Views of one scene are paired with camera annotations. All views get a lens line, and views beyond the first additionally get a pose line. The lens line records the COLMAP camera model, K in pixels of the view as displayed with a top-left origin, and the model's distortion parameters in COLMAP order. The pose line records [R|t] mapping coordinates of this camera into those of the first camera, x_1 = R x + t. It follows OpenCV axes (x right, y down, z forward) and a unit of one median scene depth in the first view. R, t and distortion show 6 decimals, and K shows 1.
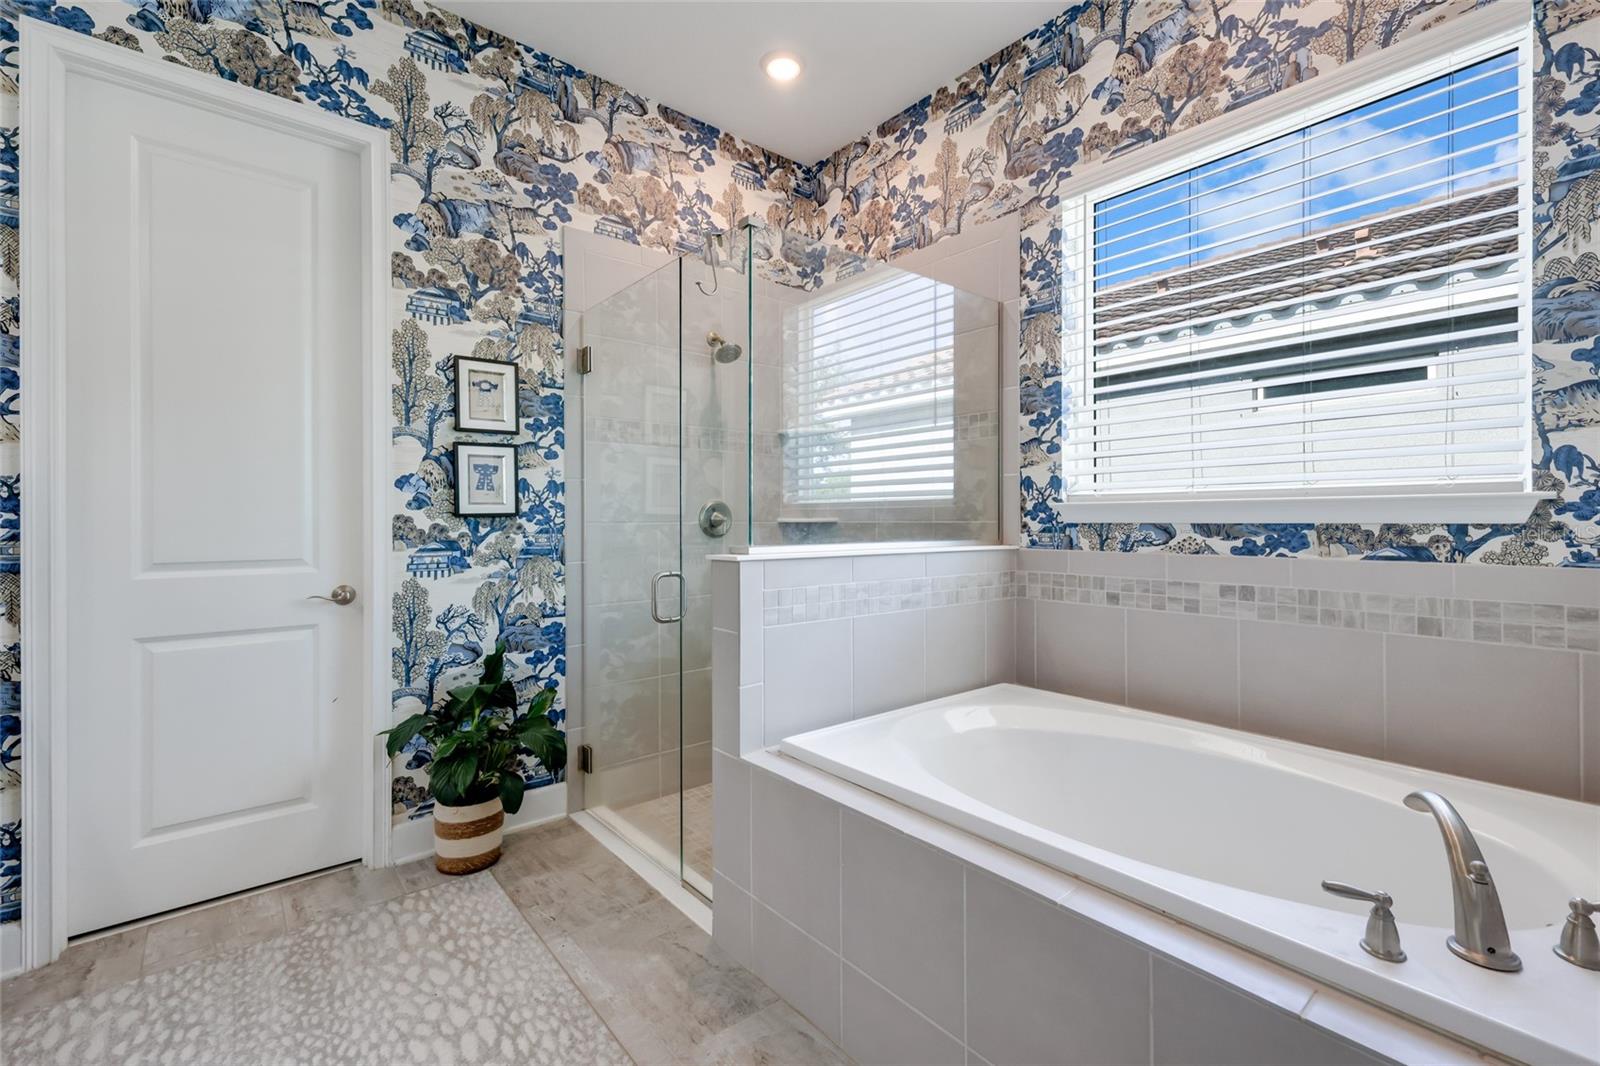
lens RADIAL K [[705.4, 0, 812.1], [0, 705.4, 523.9], [0, 0, 1]] dist [-0.002033, -0.000211]
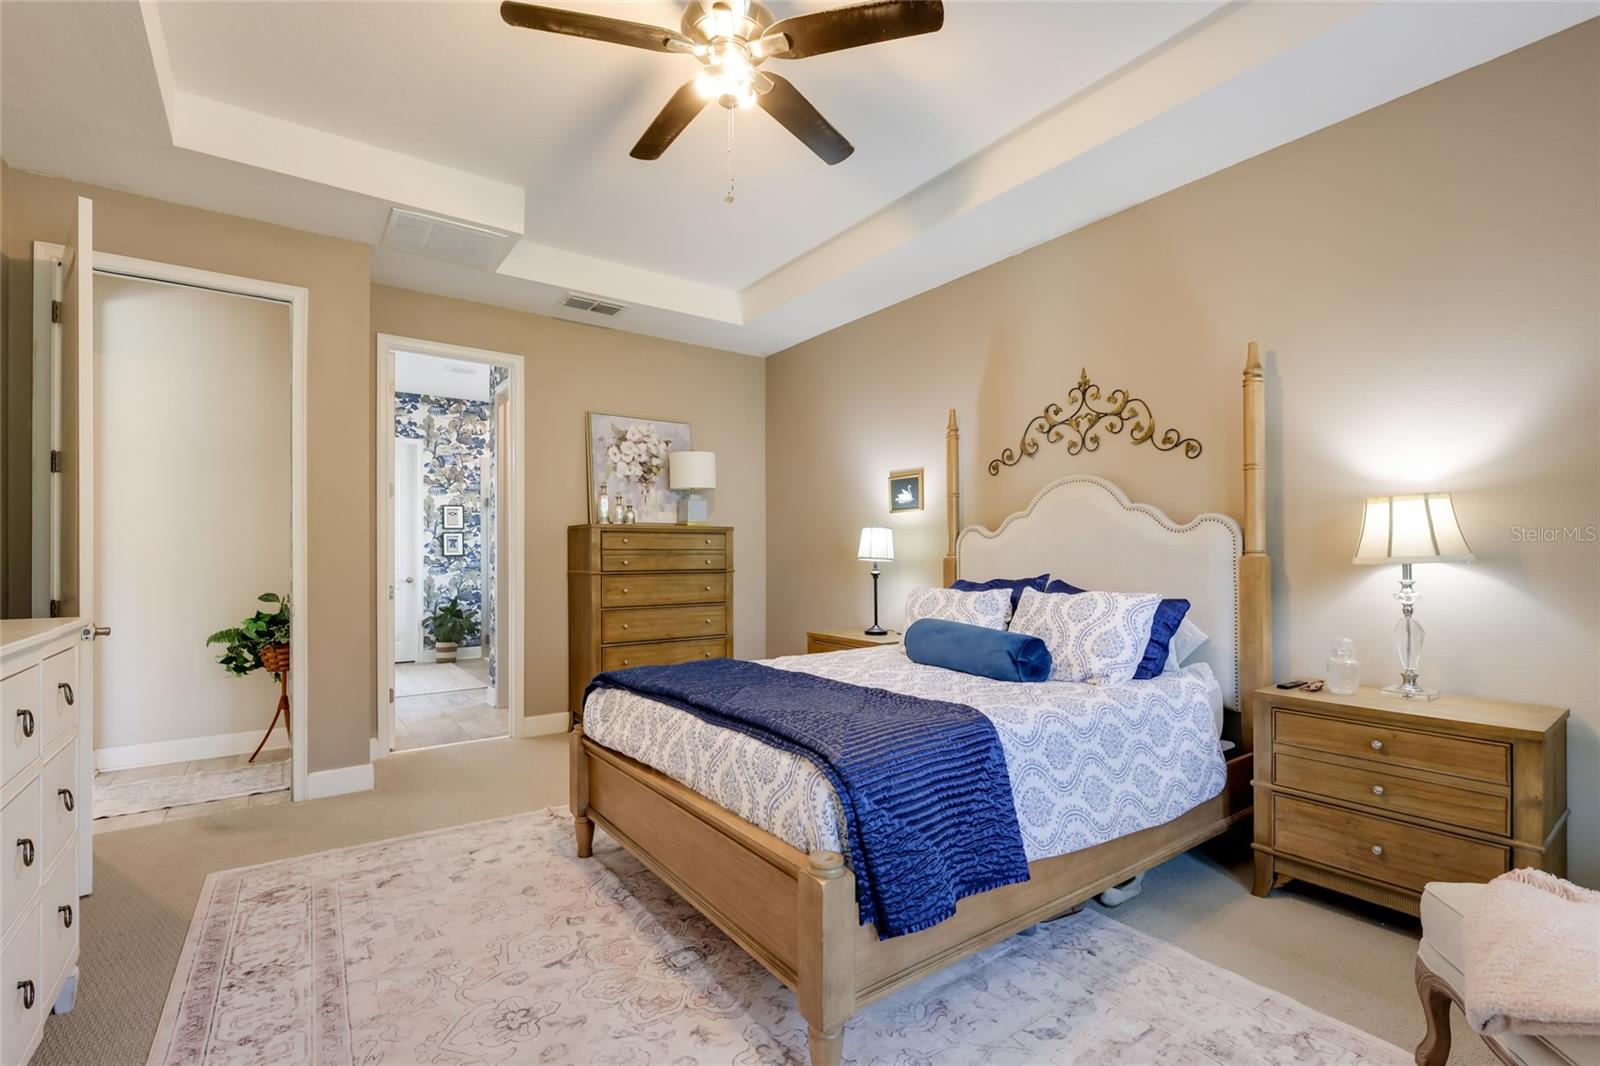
lens RADIAL K [[705.4, 0, 785.2], [0, 705.4, 555.1], [0, 0, 1]] dist [-0.002033, -0.000211]
pose [[0.997206, -0.000490, -0.074702, 1.226732], [0.000032, 0.999981, -0.006143, 0.004571], [0.074704, 0.006124, 0.997187, -1.983120]]
